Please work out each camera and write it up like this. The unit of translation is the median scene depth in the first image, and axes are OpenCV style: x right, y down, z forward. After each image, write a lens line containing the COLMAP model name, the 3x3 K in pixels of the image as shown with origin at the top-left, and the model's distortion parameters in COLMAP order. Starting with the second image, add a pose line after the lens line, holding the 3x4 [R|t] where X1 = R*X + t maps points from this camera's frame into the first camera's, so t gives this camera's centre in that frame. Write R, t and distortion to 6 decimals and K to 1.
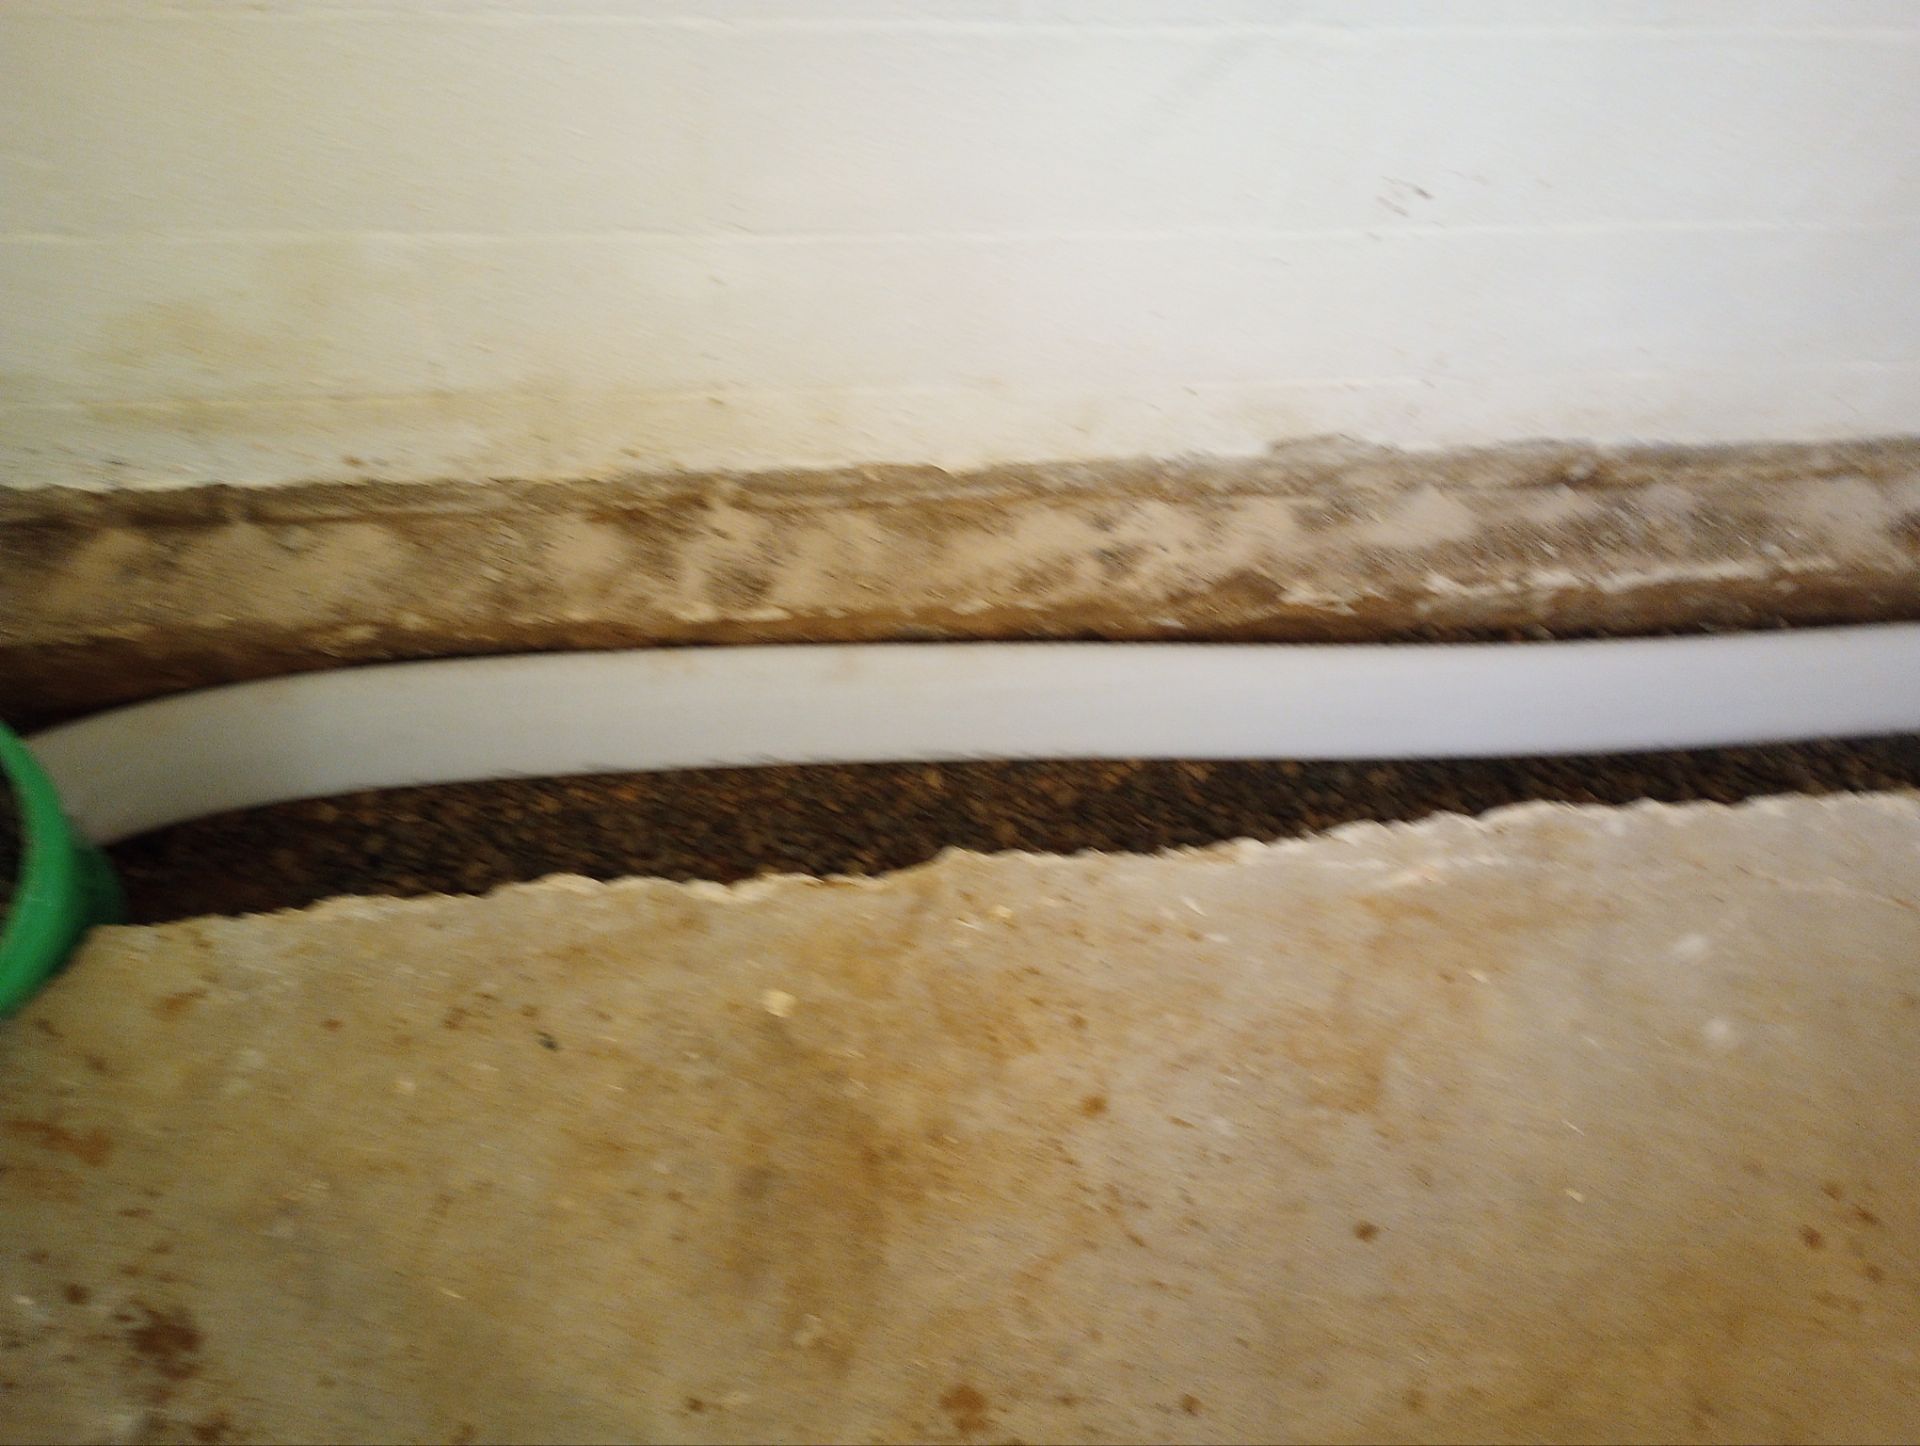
lens RADIAL K [[1481.3, 0, 960.0], [0, 1481.3, 723.0], [0, 0, 1]] dist [-0.000032, 0.000059]
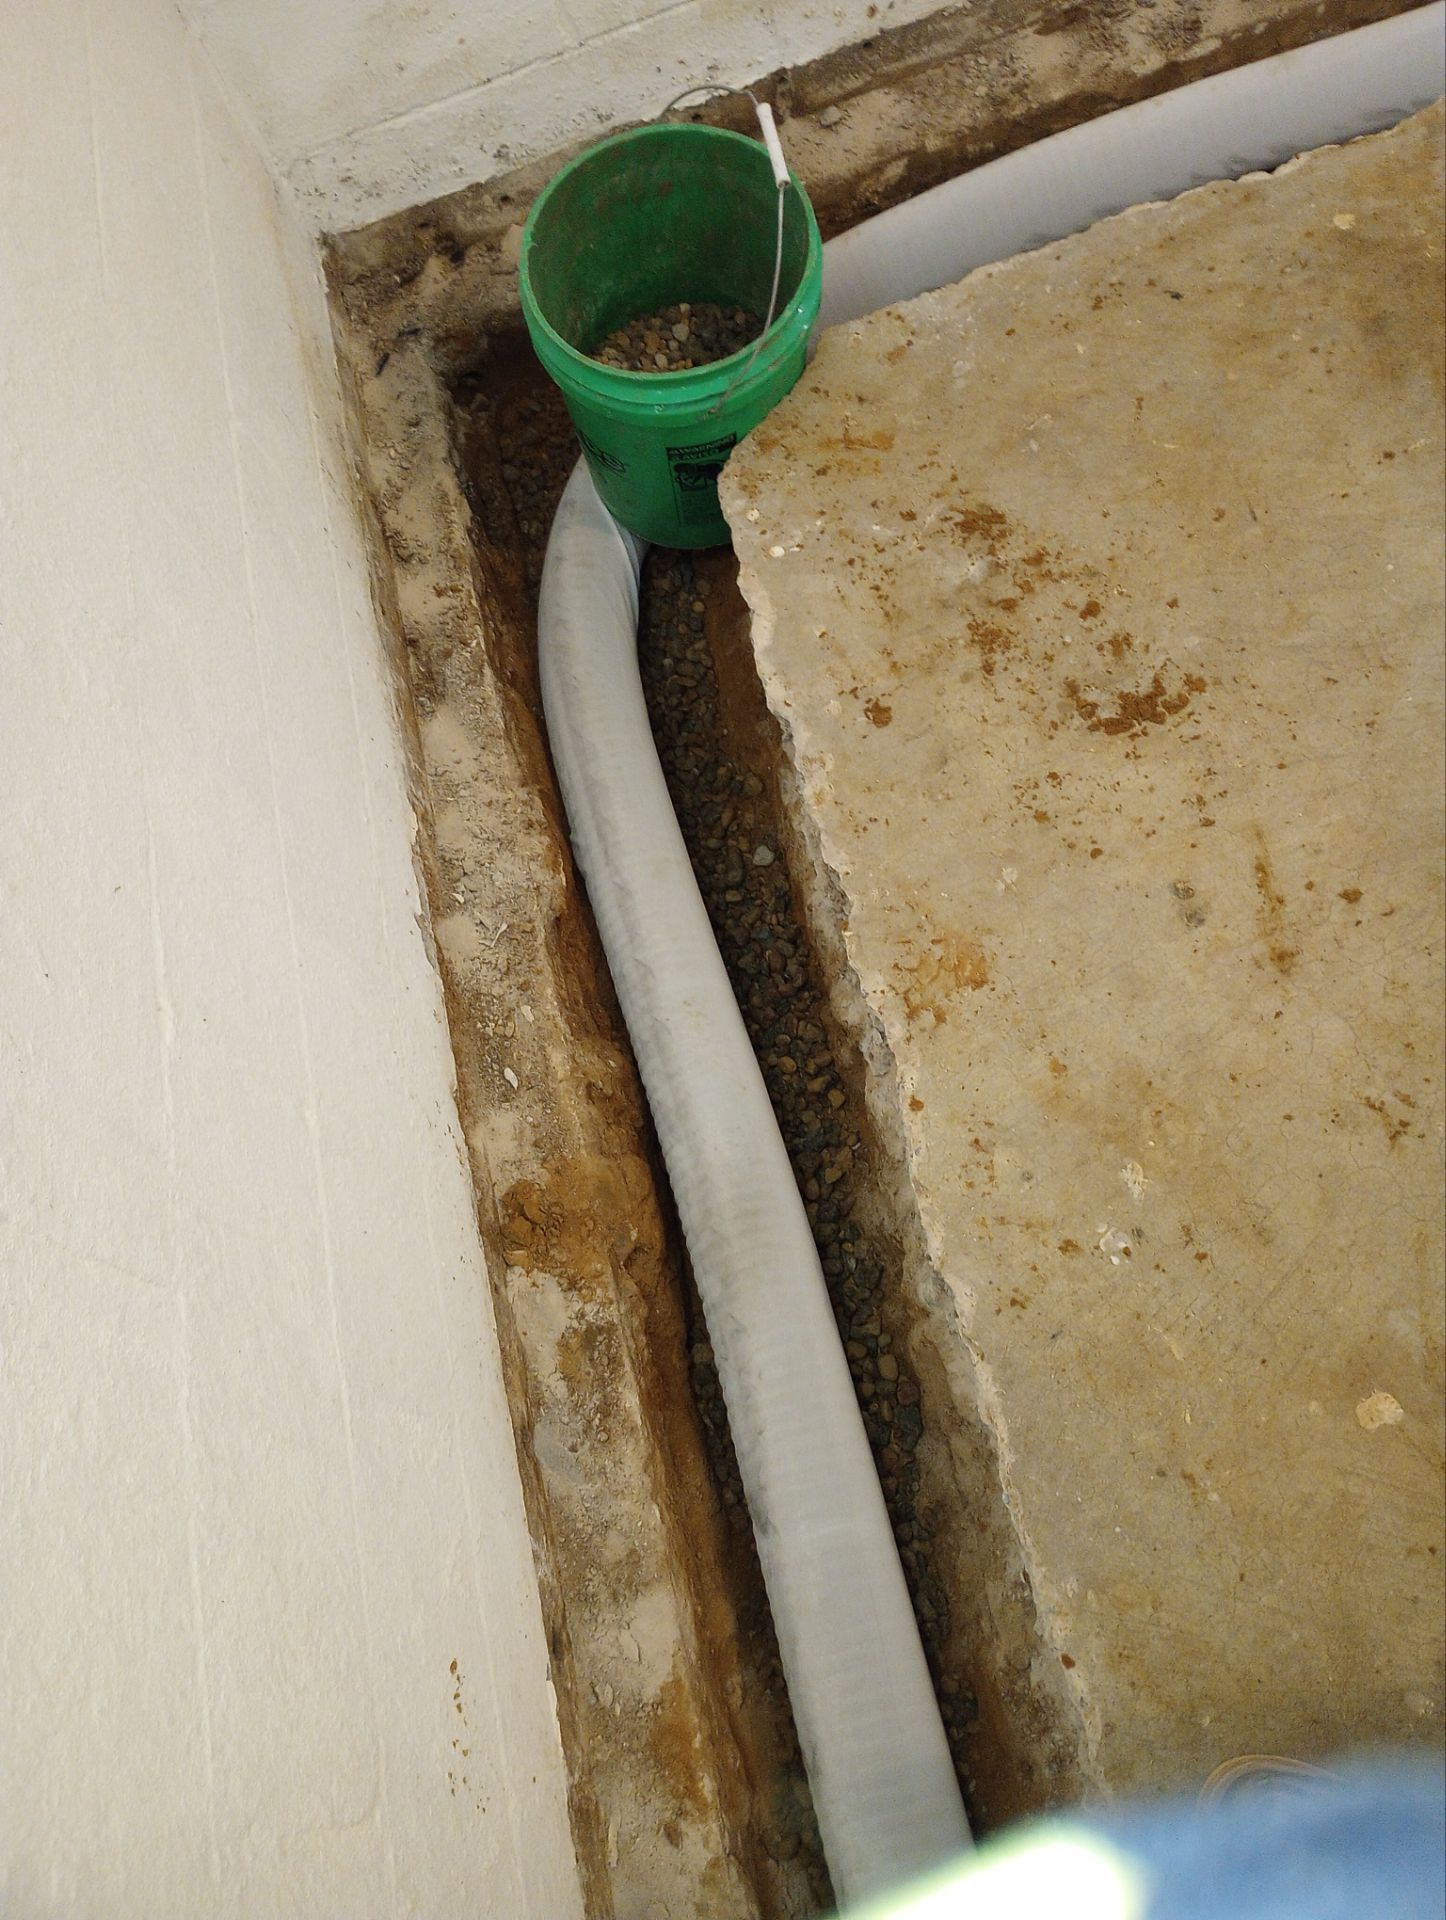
lens RADIAL K [[1481.3, 0, 723.0], [0, 1481.3, 960.0], [0, 0, 1]] dist [-0.000032, 0.000059]
pose [[0.930368, -0.244035, -0.273610, -0.421216], [0.254369, 0.967104, 0.002374, 0.657425], [0.264030, -0.071806, 0.961838, -0.382520]]
